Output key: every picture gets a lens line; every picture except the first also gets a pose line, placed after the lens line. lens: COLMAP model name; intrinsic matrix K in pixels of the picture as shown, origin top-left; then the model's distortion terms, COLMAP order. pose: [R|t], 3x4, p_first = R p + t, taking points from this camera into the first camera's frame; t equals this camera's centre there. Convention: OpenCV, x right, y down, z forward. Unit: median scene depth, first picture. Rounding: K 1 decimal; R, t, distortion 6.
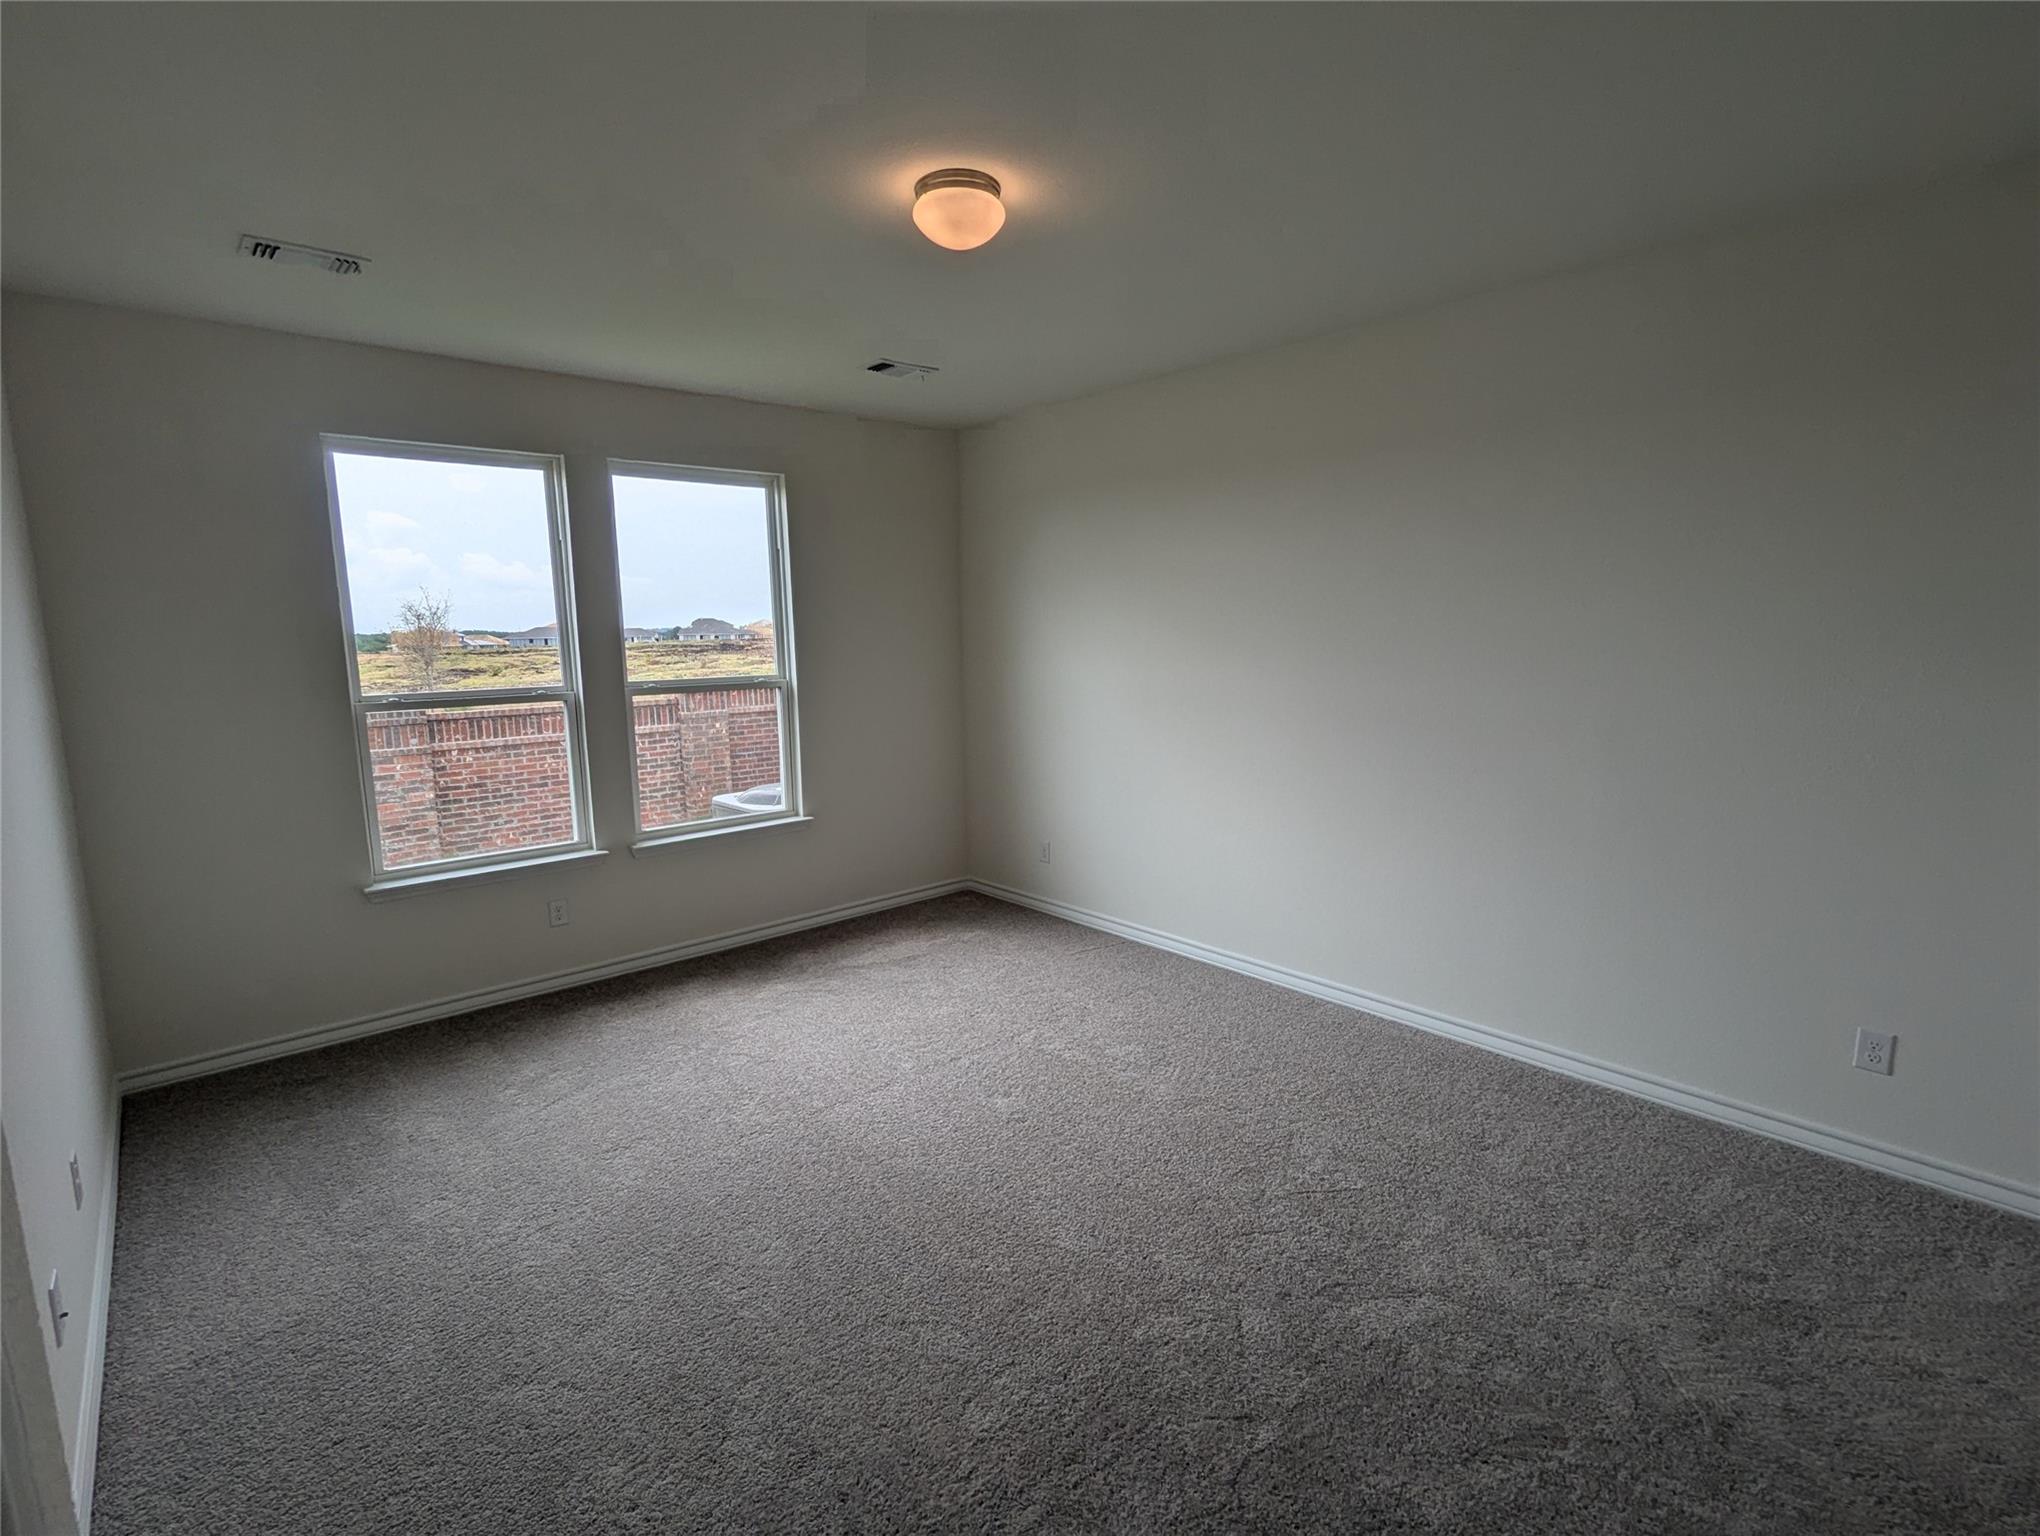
lens RADIAL K [[975.2, 0, 1020.0], [0, 975.2, 768.0], [0, 0, 1]] dist [-0.004304, -0.000930]
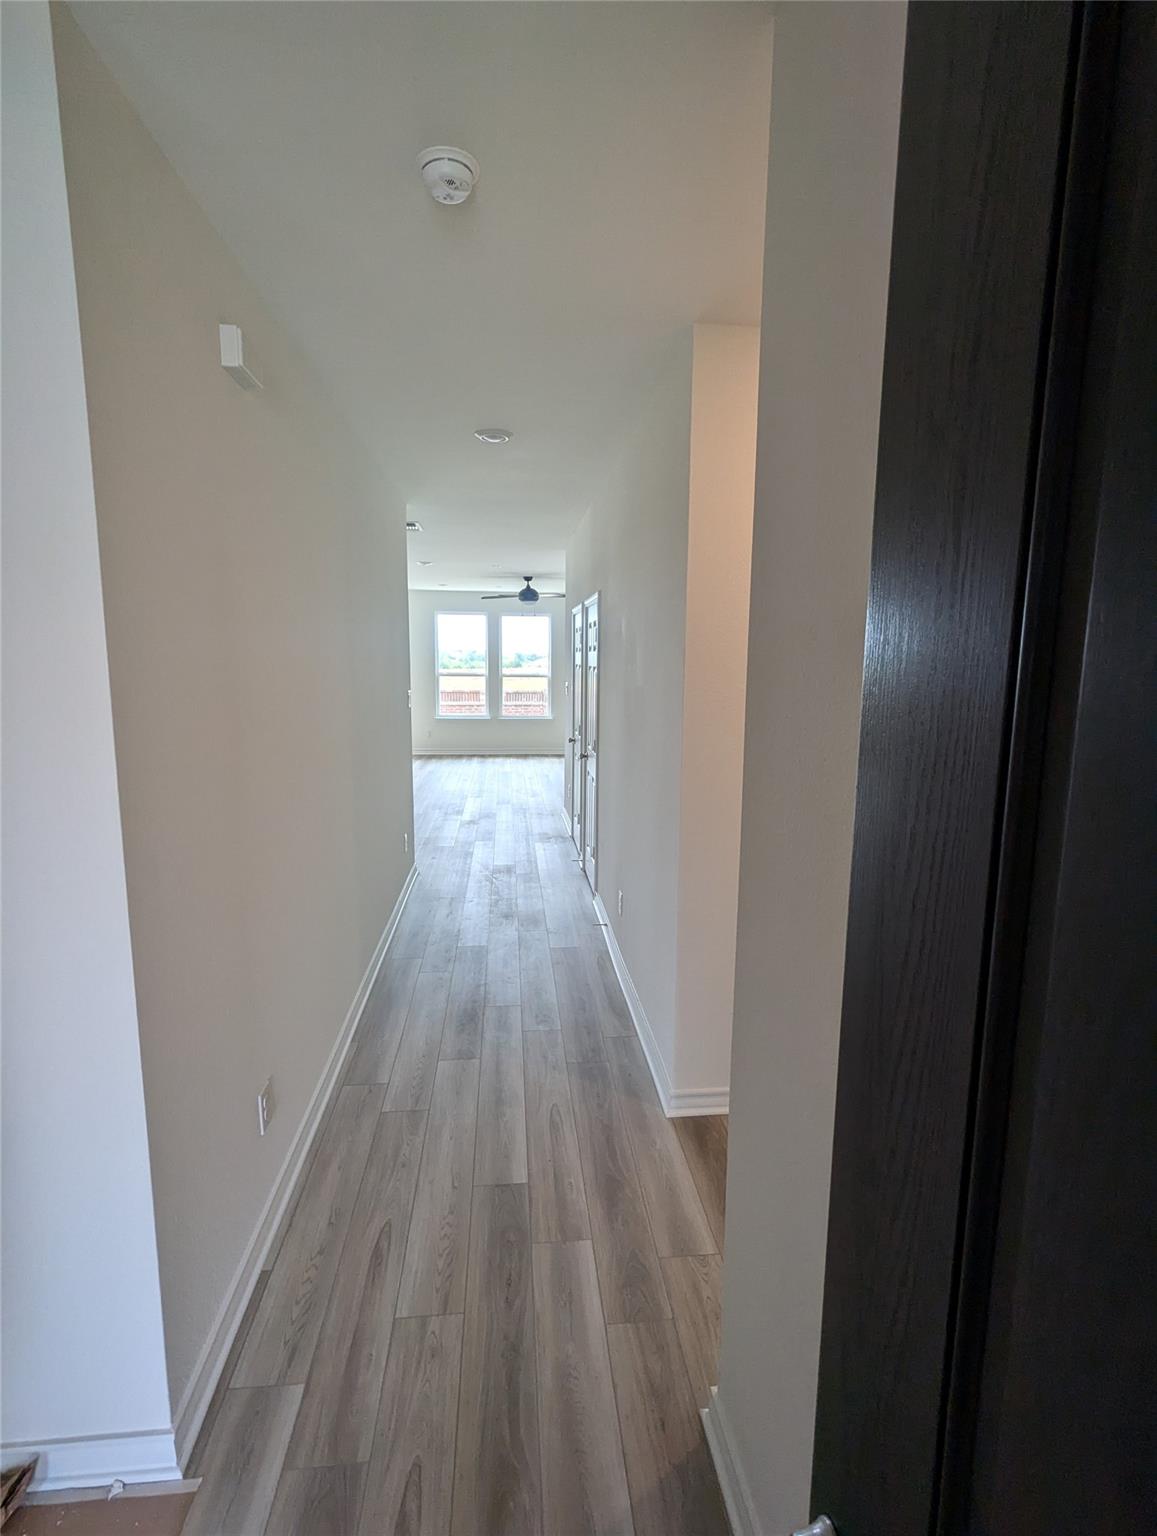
lens RADIAL K [[734.3, 0, 563.9], [0, 734.3, 767.8], [0, 0, 1]] dist [-0.004304, -0.000930]
pose [[0.801746, 0.105508, -0.588279, 1.474390], [-0.104126, 0.993900, 0.036346, 0.145732], [0.588525, 0.032115, 0.807841, -1.089379]]
